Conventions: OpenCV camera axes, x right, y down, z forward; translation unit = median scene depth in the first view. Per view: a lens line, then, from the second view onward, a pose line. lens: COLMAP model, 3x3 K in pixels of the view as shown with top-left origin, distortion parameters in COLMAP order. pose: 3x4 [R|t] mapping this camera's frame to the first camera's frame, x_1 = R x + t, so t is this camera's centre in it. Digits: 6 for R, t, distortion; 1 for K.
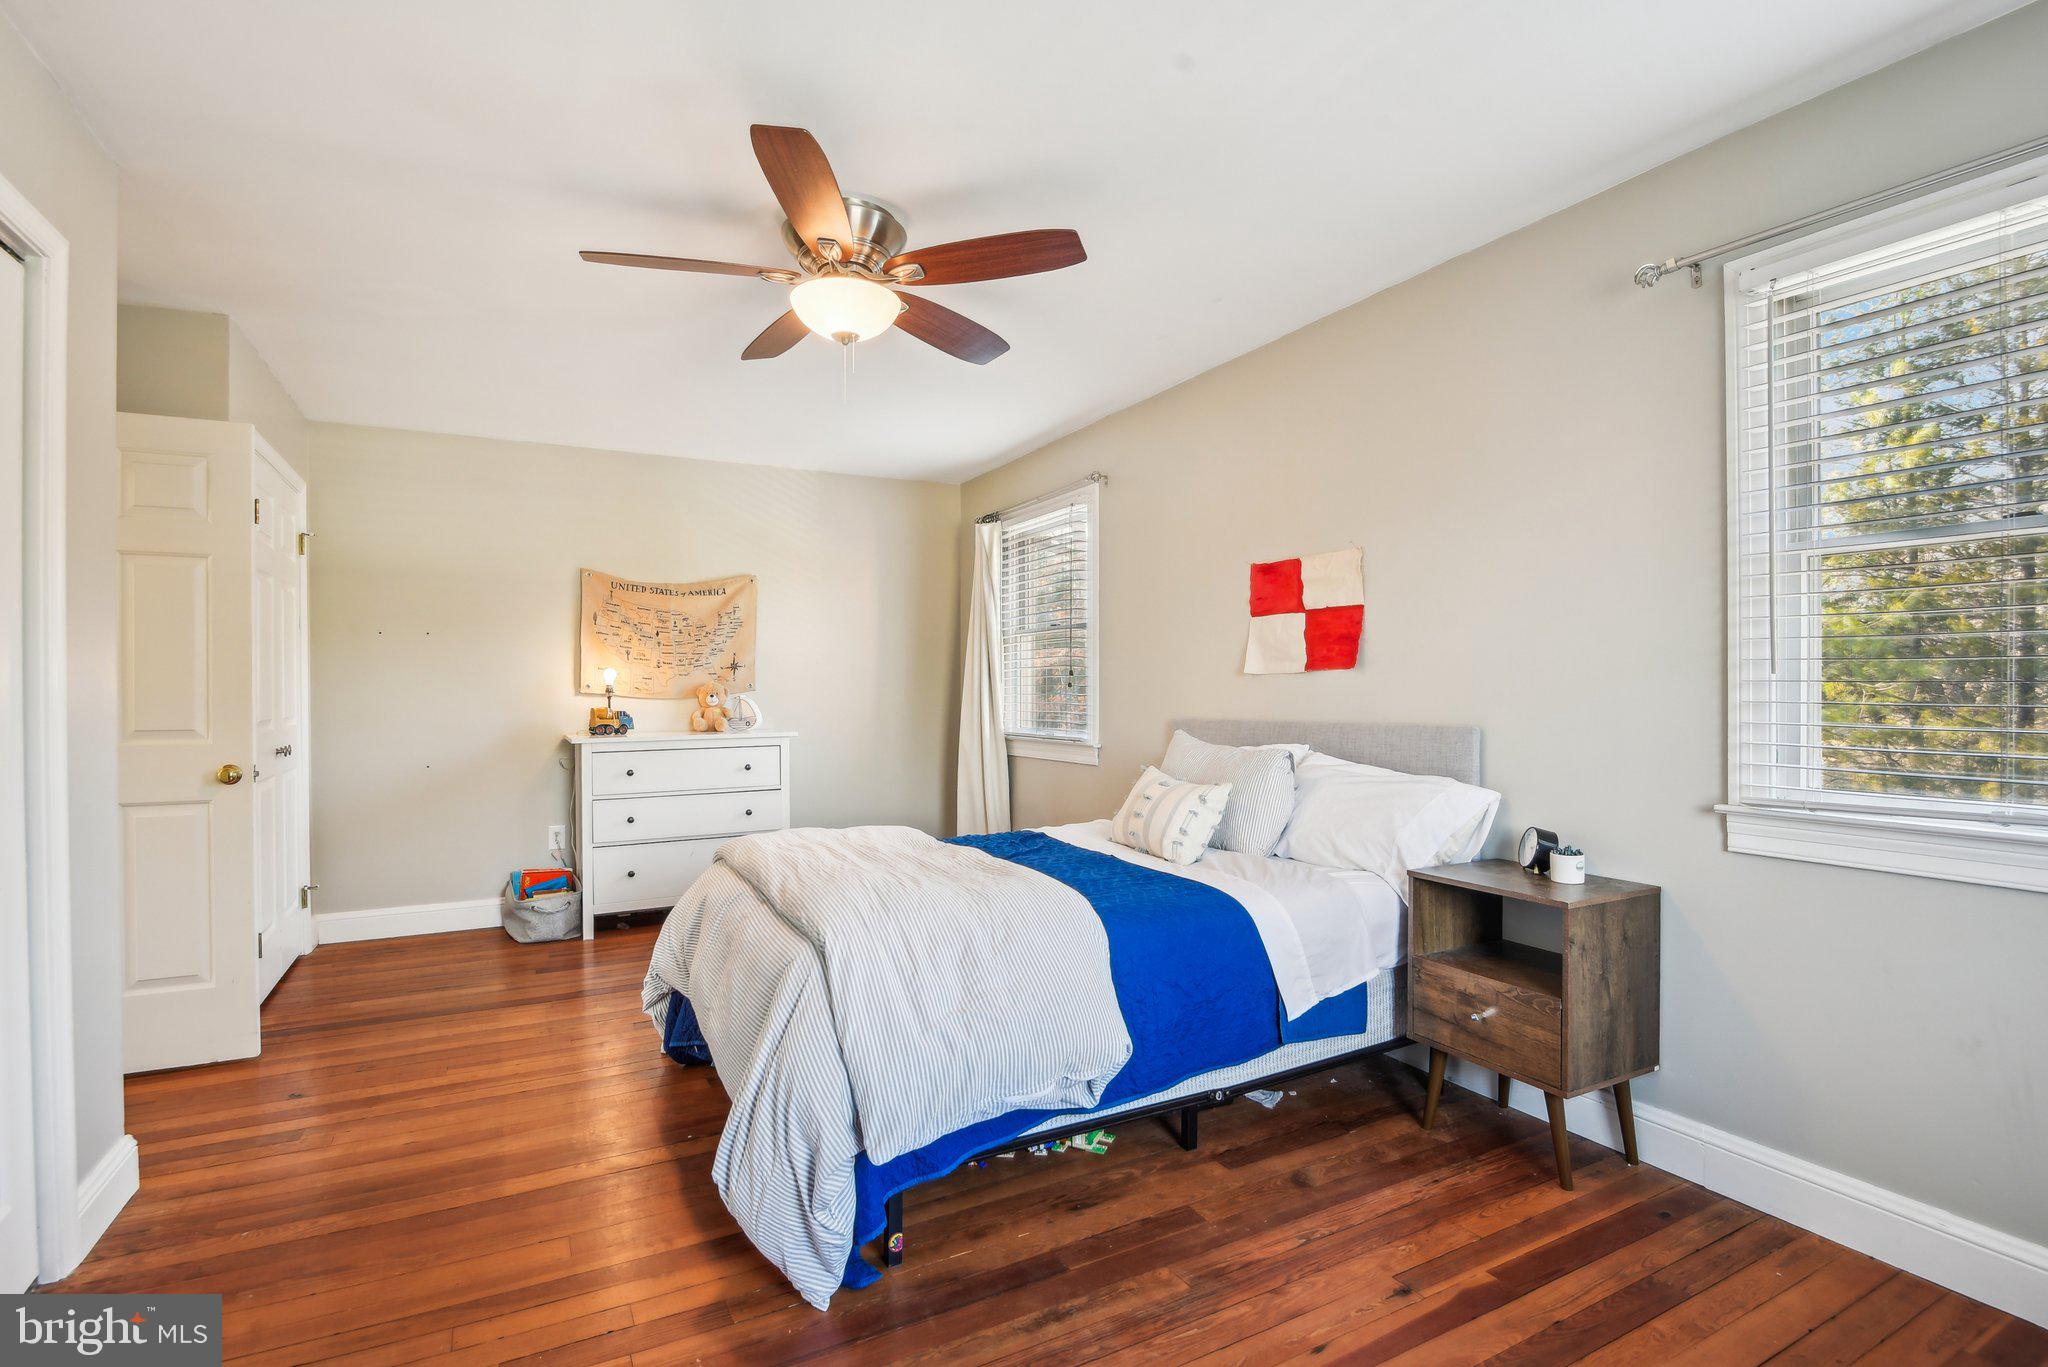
lens RADIAL K [[967.7, 0, 1019.4], [0, 967.7, 687.9], [0, 0, 1]] dist [0.014112, -0.000645]
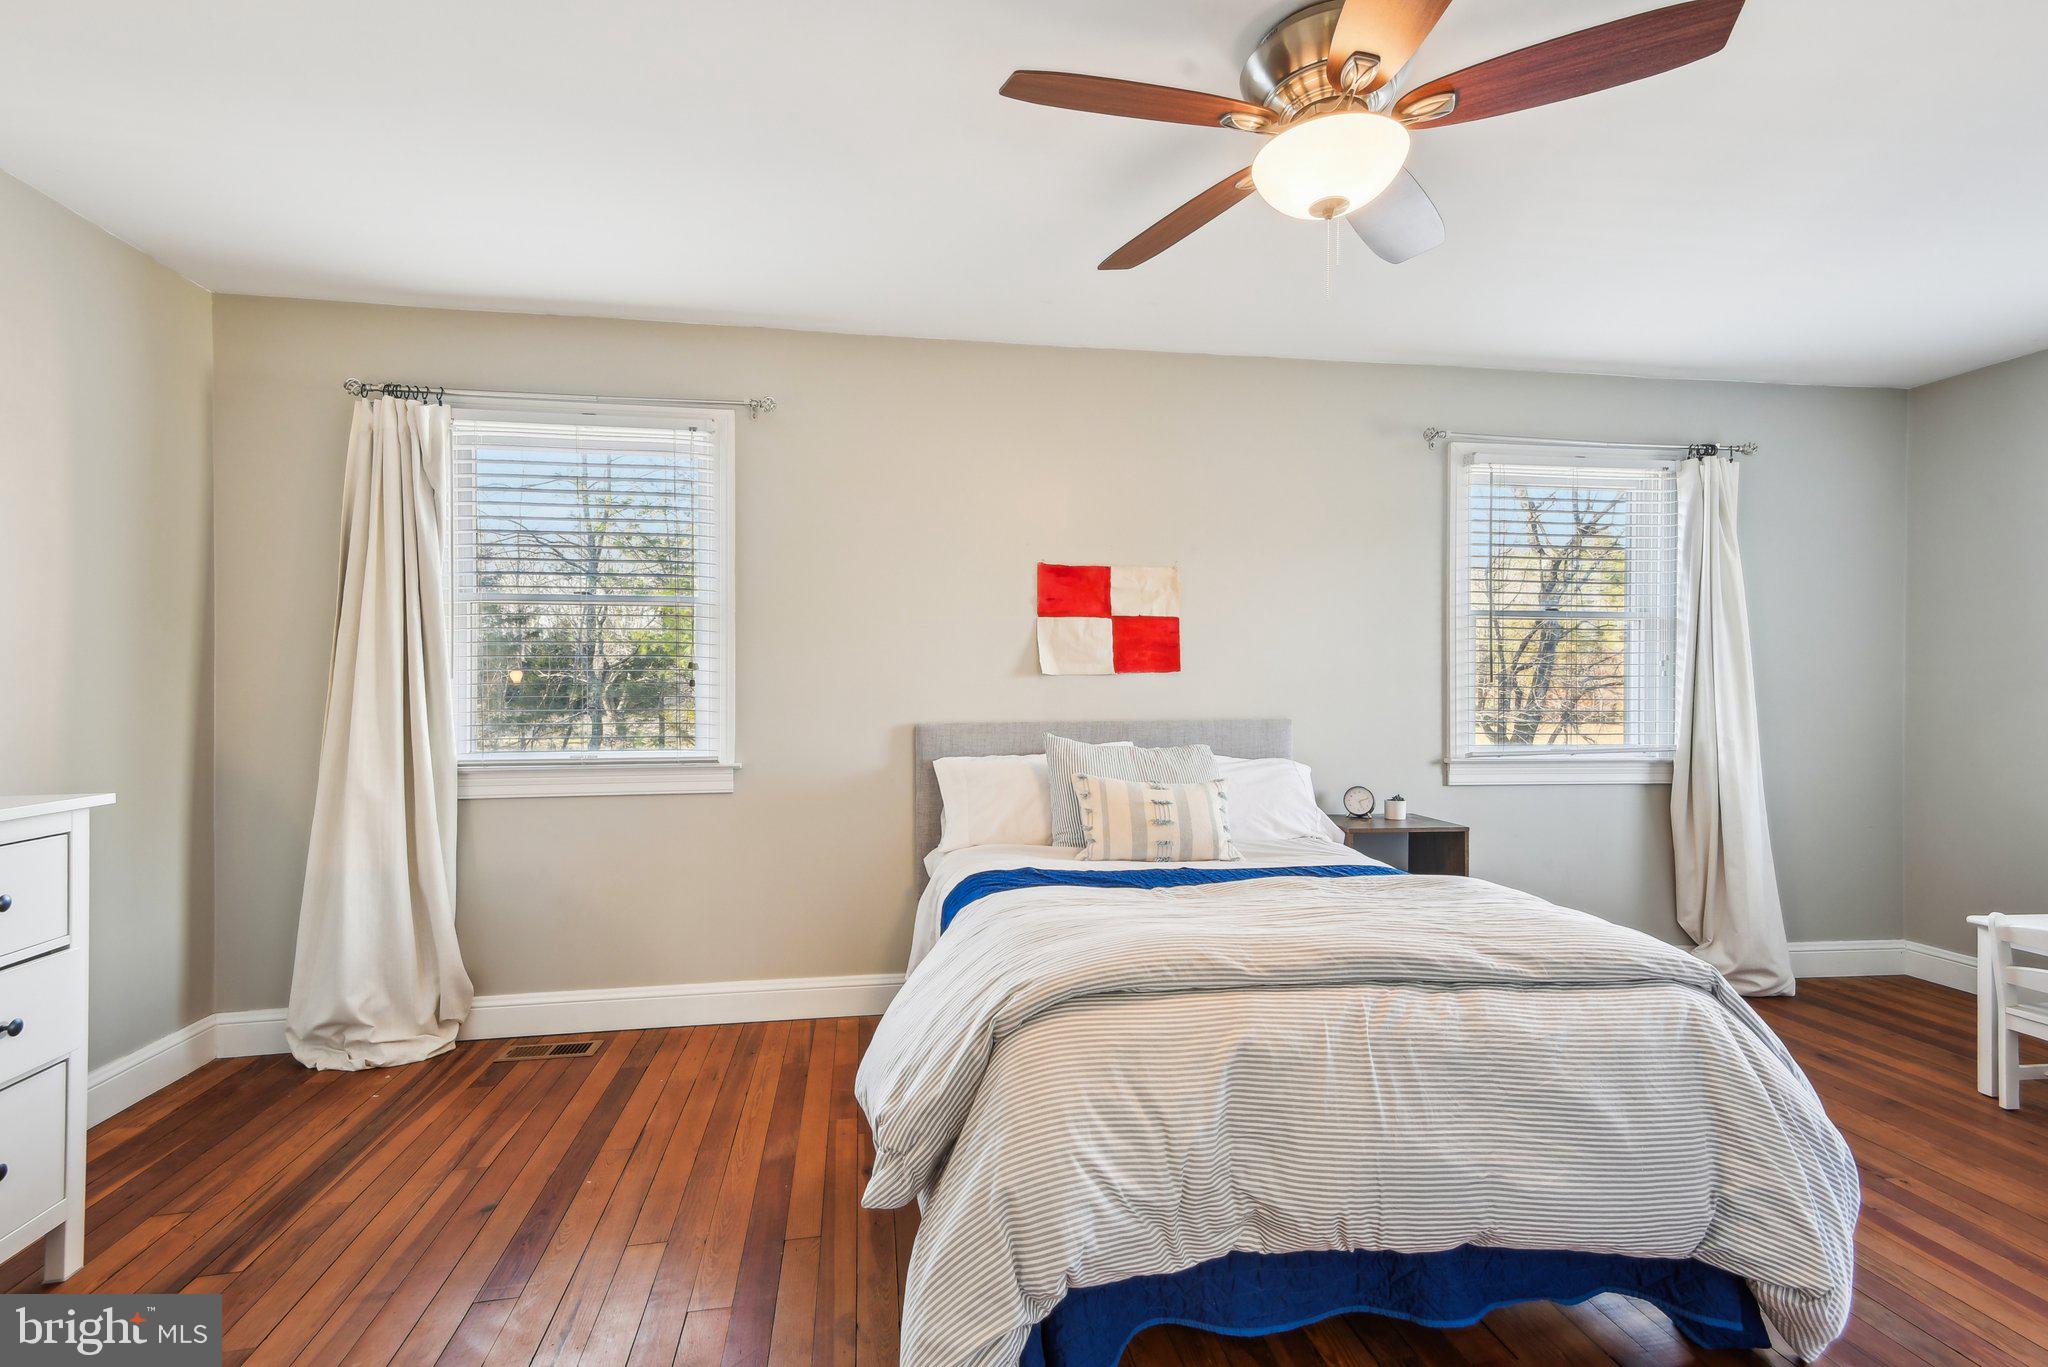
lens RADIAL K [[967.7, 0, 1019.4], [0, 967.7, 687.9], [0, 0, 1]] dist [0.014112, -0.000645]
pose [[0.337343, -0.002025, 0.941380, -0.728645], [-0.003624, 0.999987, 0.003450, -0.005041], [-0.941375, -0.004576, 0.337331, 0.728717]]
